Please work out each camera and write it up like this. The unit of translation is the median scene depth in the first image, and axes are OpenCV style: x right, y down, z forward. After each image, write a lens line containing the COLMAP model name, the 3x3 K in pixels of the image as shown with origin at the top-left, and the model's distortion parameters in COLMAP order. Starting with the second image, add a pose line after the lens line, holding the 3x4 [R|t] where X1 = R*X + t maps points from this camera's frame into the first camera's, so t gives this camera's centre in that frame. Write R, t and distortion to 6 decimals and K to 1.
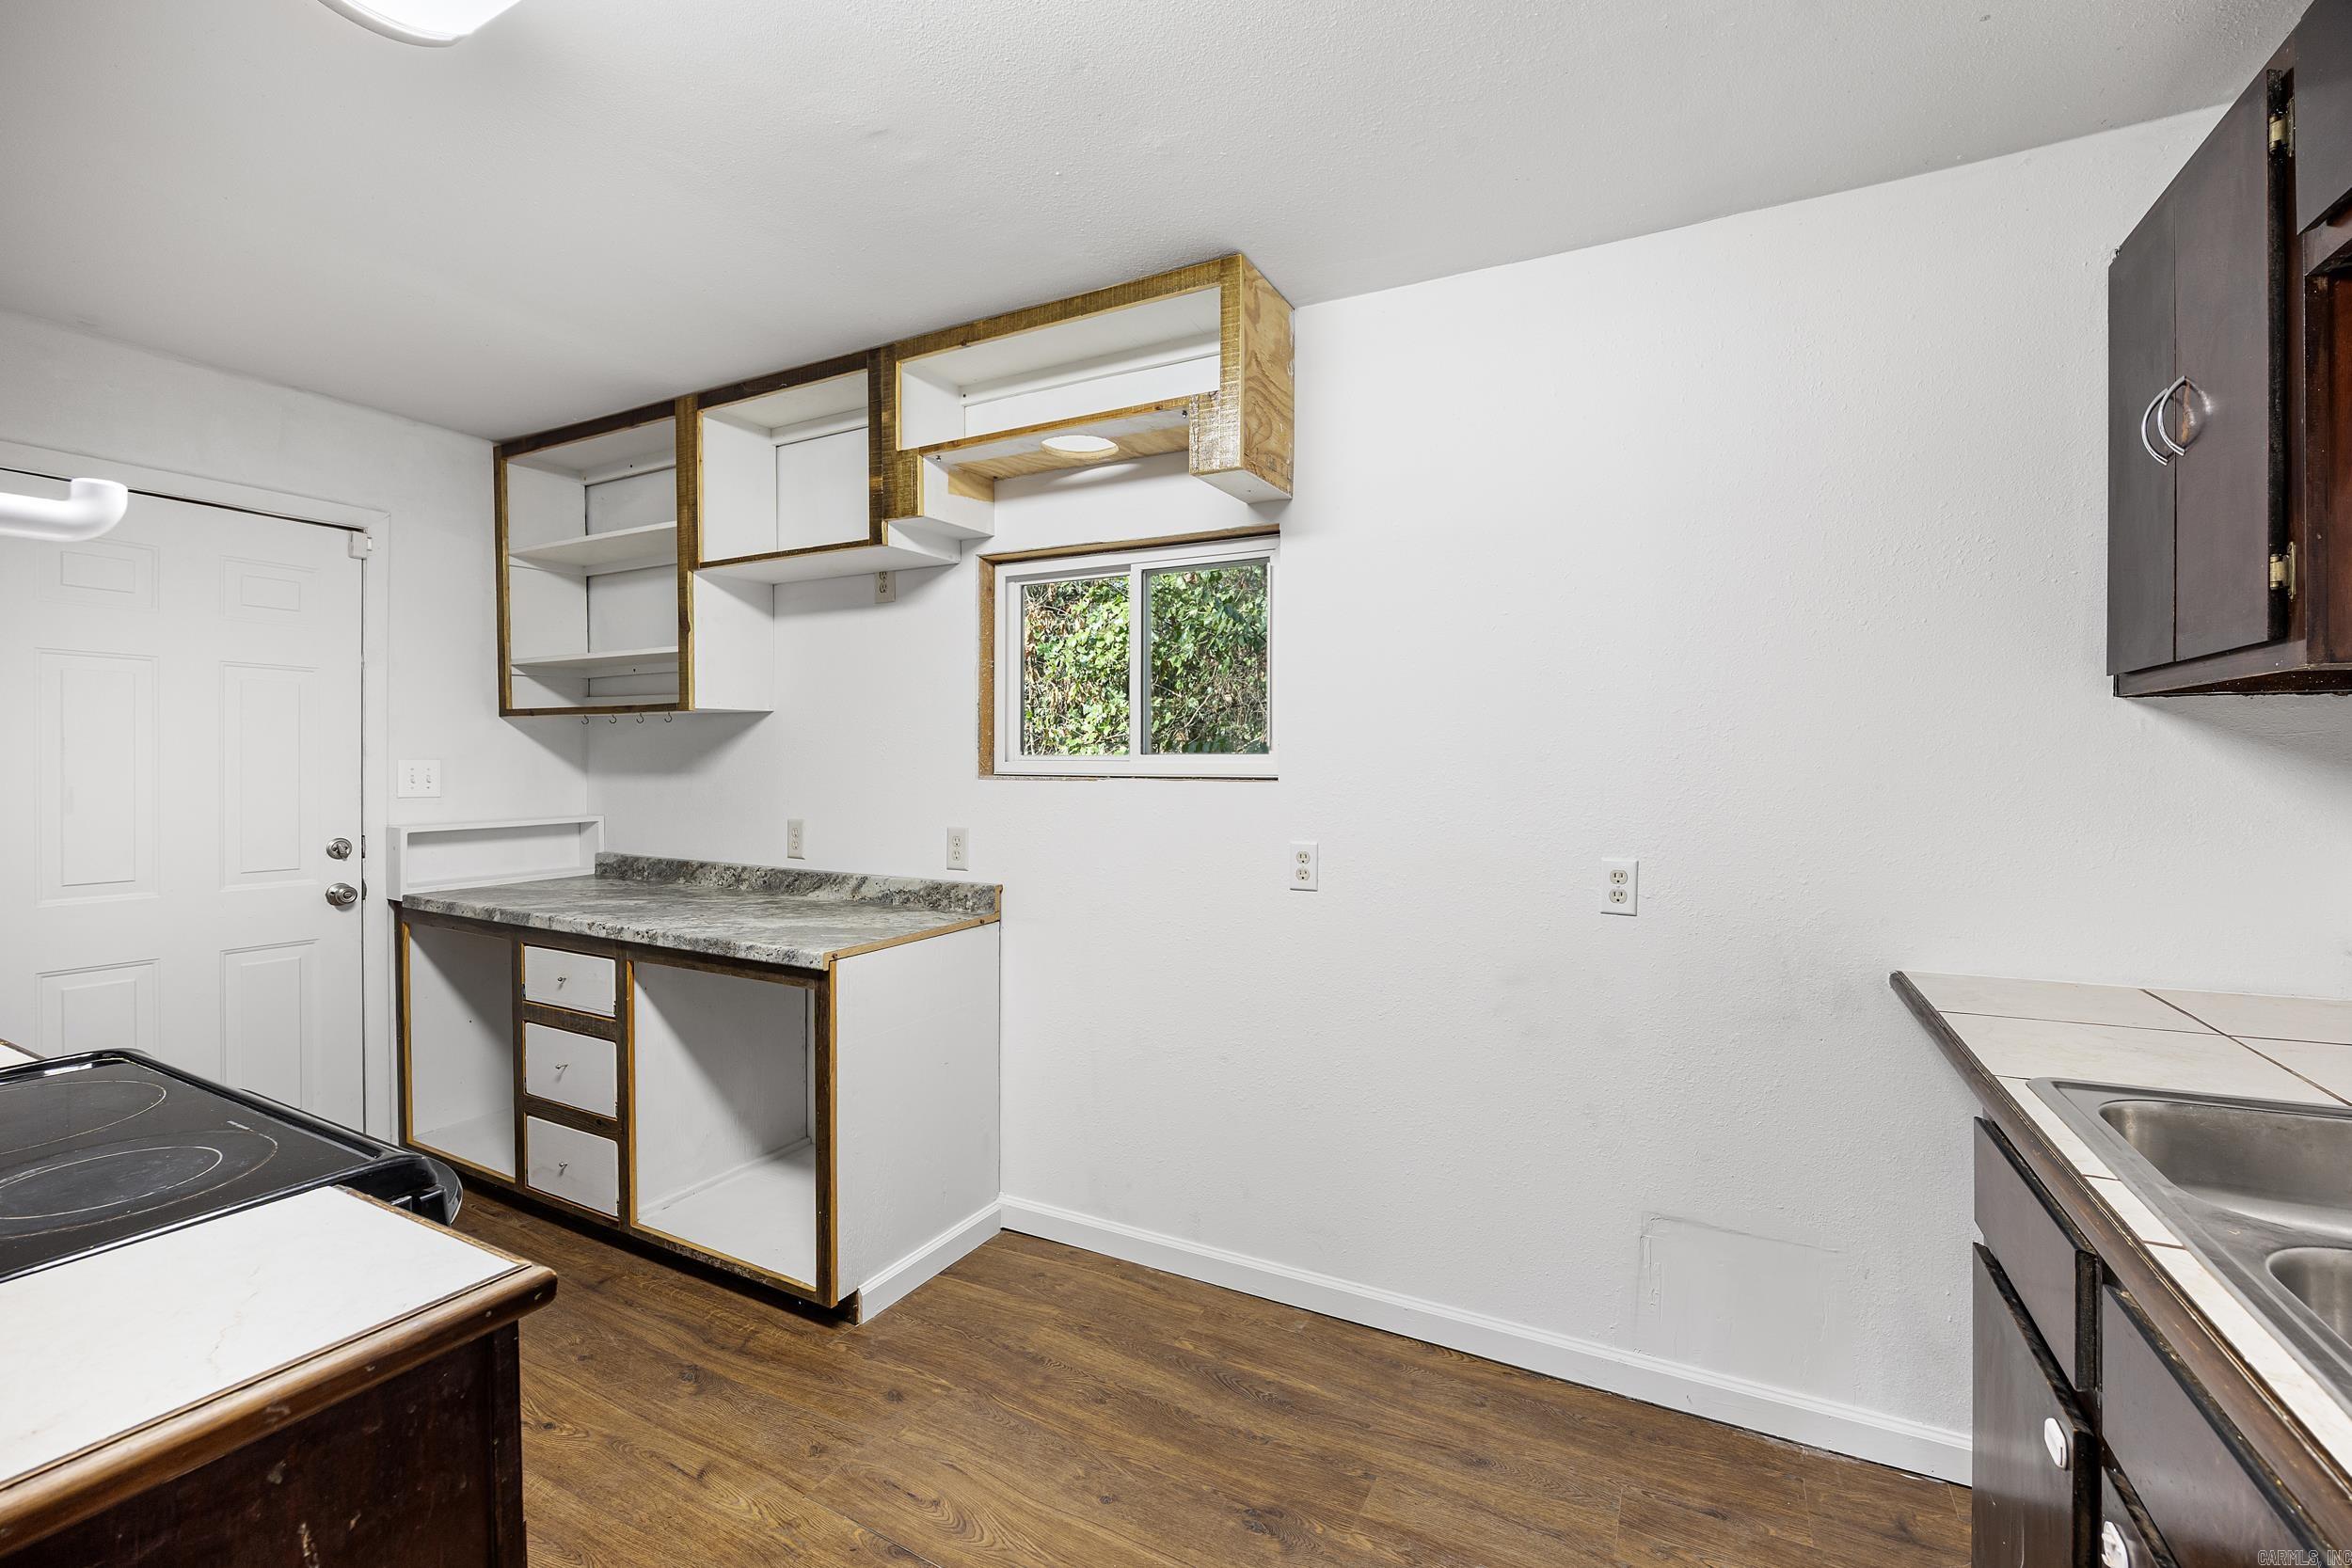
lens RADIAL K [[989.6, 0, 1183.2], [0, 989.6, 768.8], [0, 0, 1]] dist [-0.011518, 0.000438]
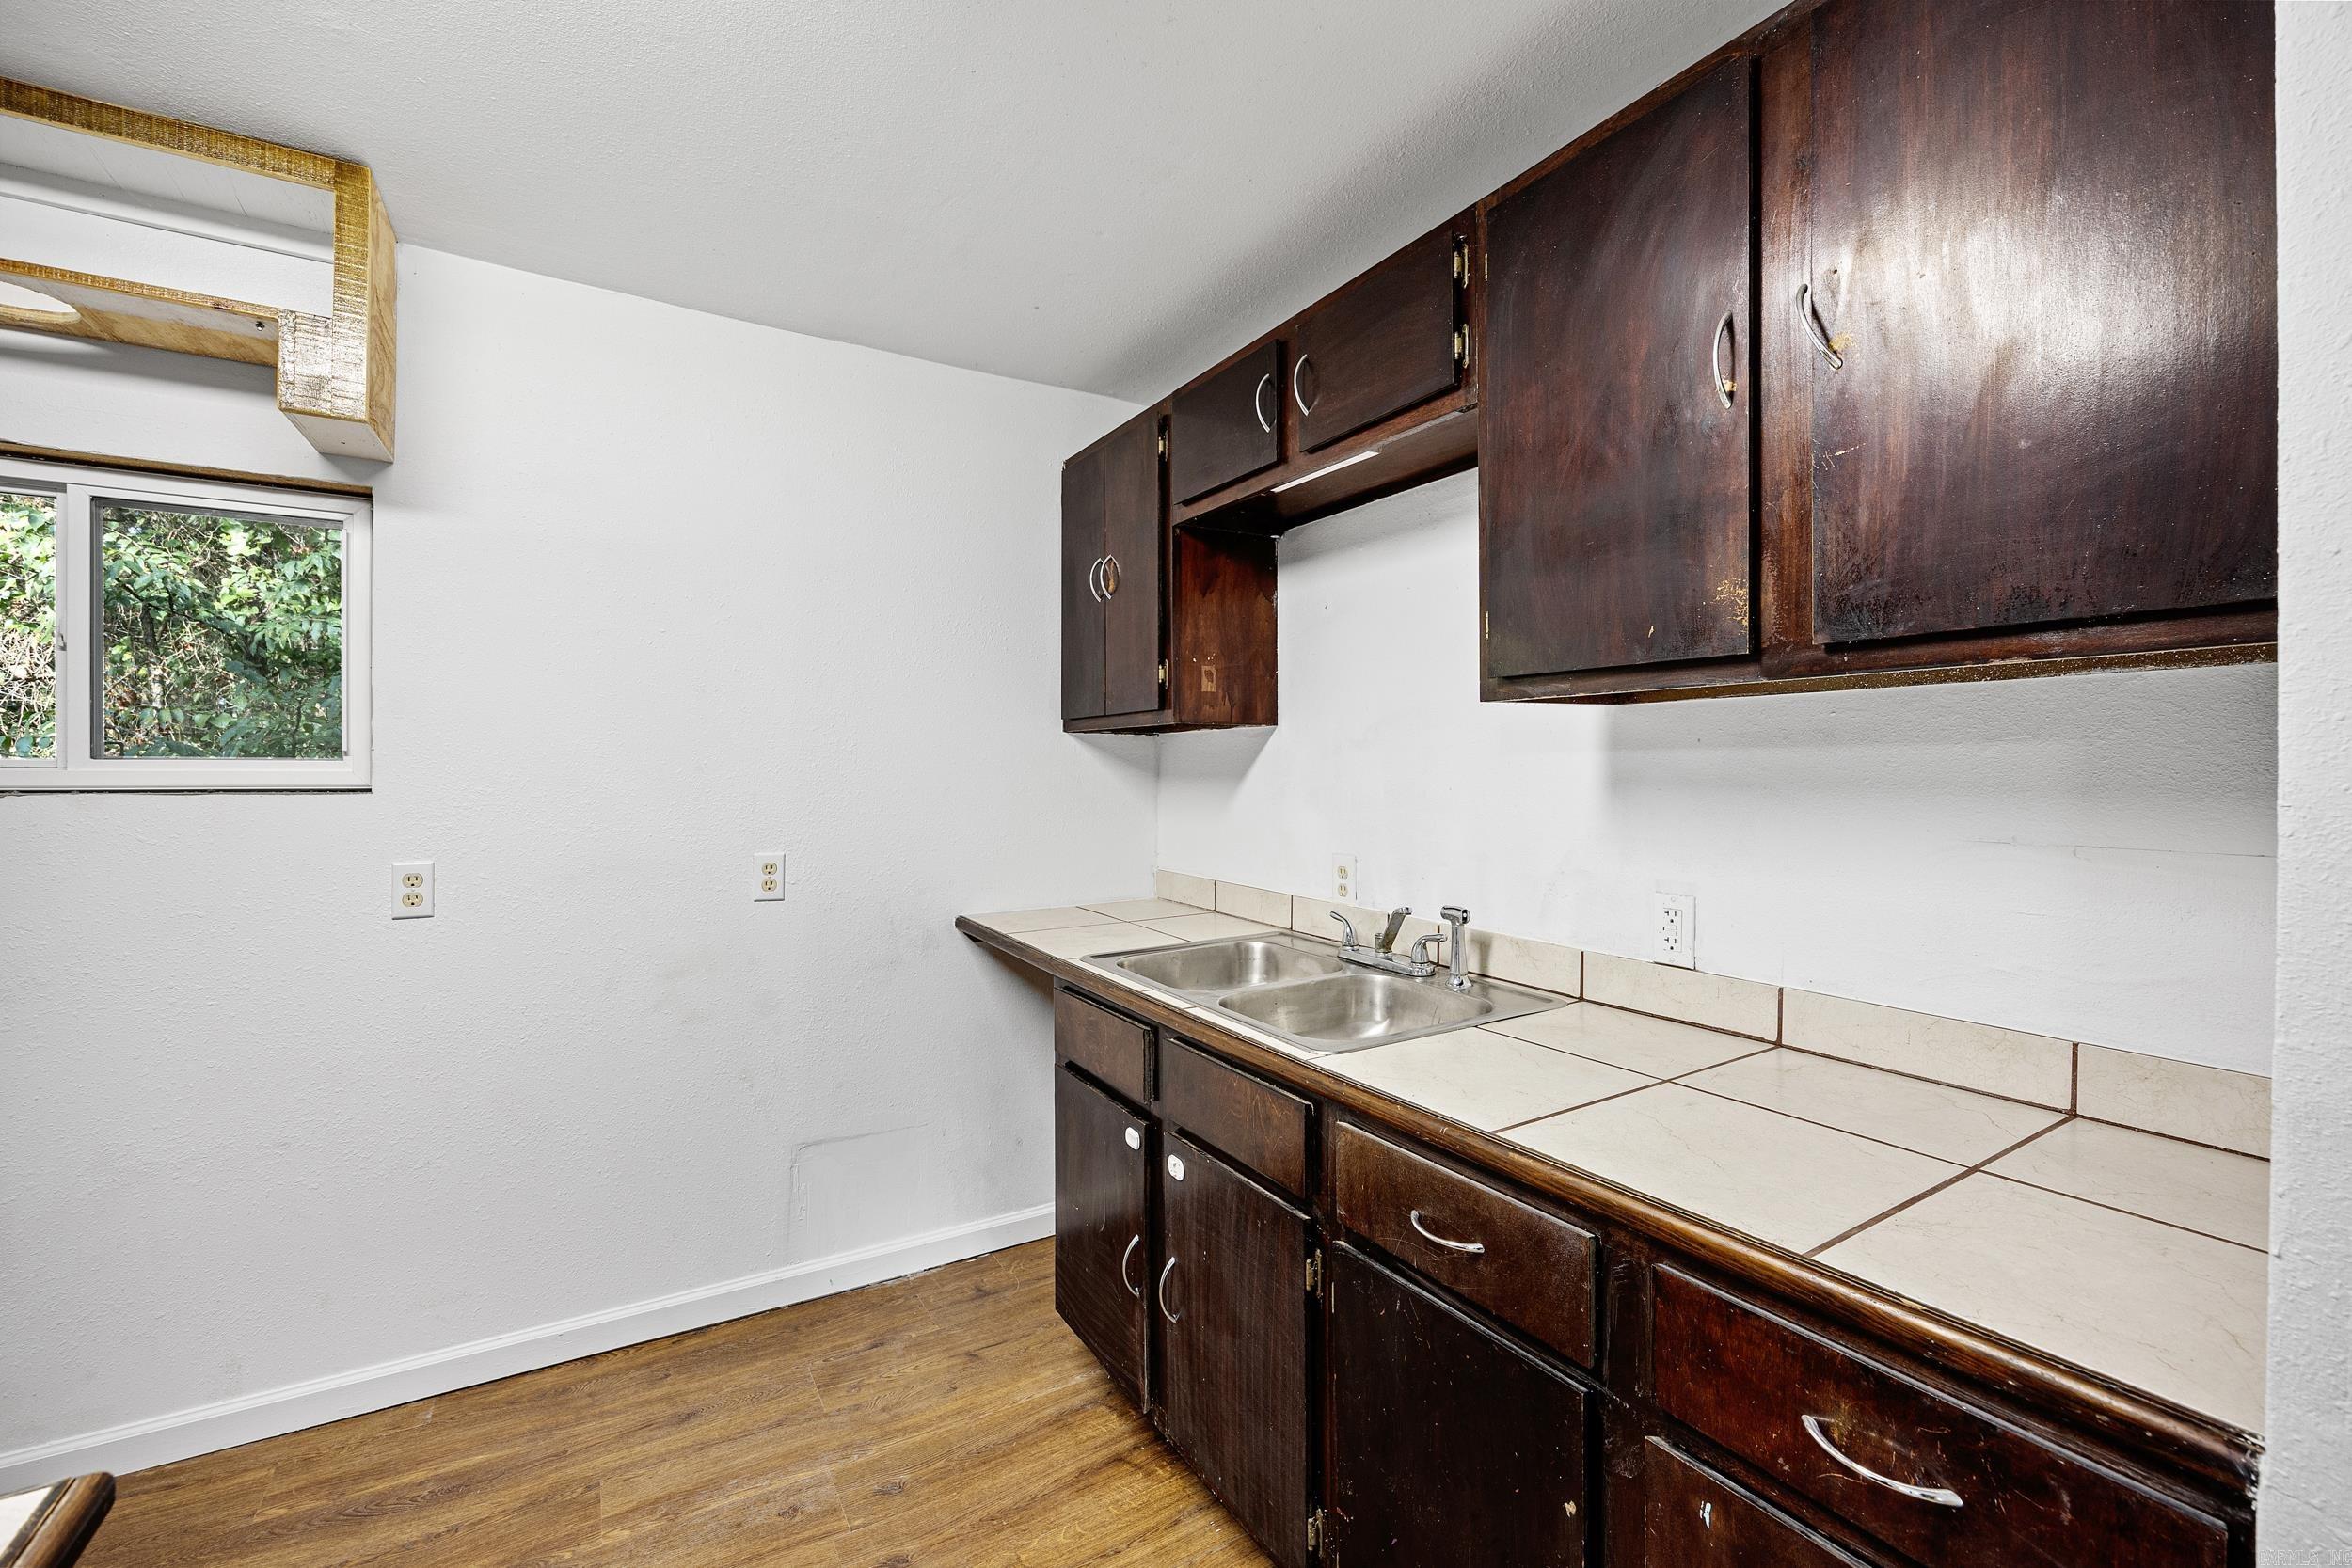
lens RADIAL K [[989.6, 0, 1183.2], [0, 989.6, 768.8], [0, 0, 1]] dist [-0.011518, 0.000438]
pose [[0.510953, 0.002129, 0.859606, -0.322937], [0.003551, 0.999983, -0.004587, -0.001989], [-0.859601, 0.005396, 0.510937, -0.024343]]
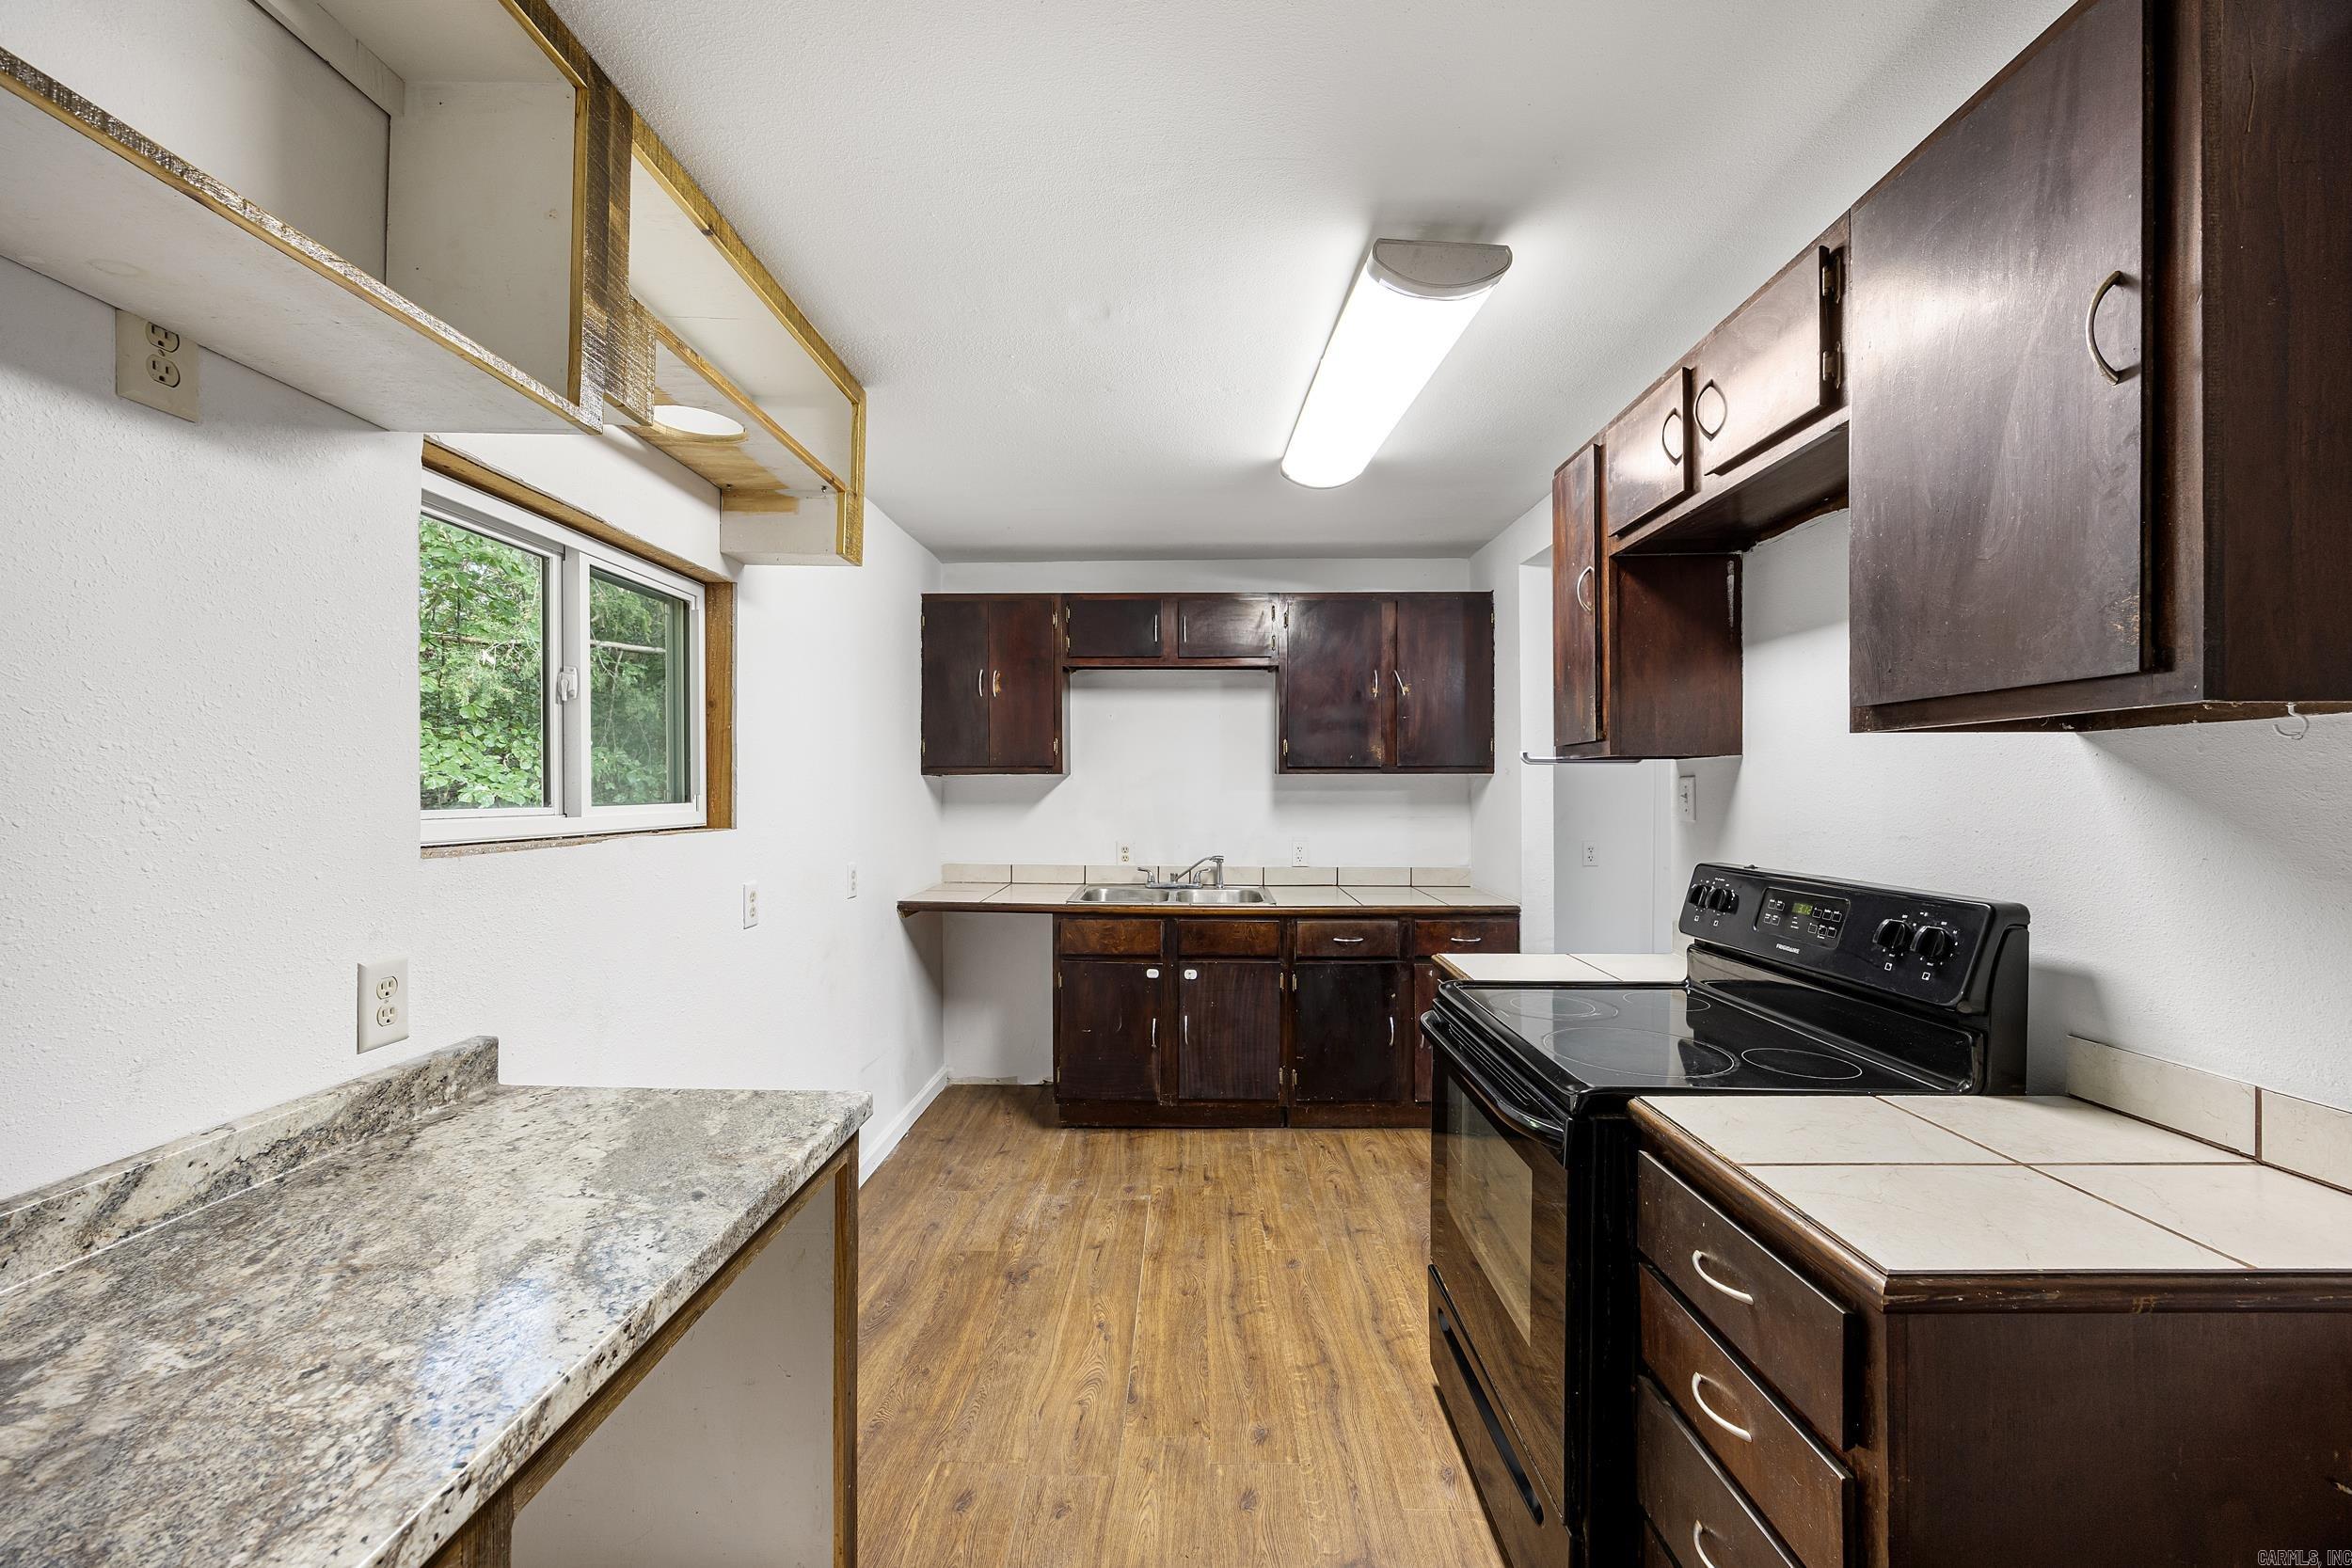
lens RADIAL K [[914.7, 0, 1173.6], [0, 914.7, 779.1], [0, 0, 1]] dist [-0.000637, 0.000010]
pose [[-0.447880, 0.008182, 0.894056, -1.169503], [0.007551, 0.999957, -0.005368, -0.036700], [-0.894062, 0.004346, -0.447923, 1.219041]]
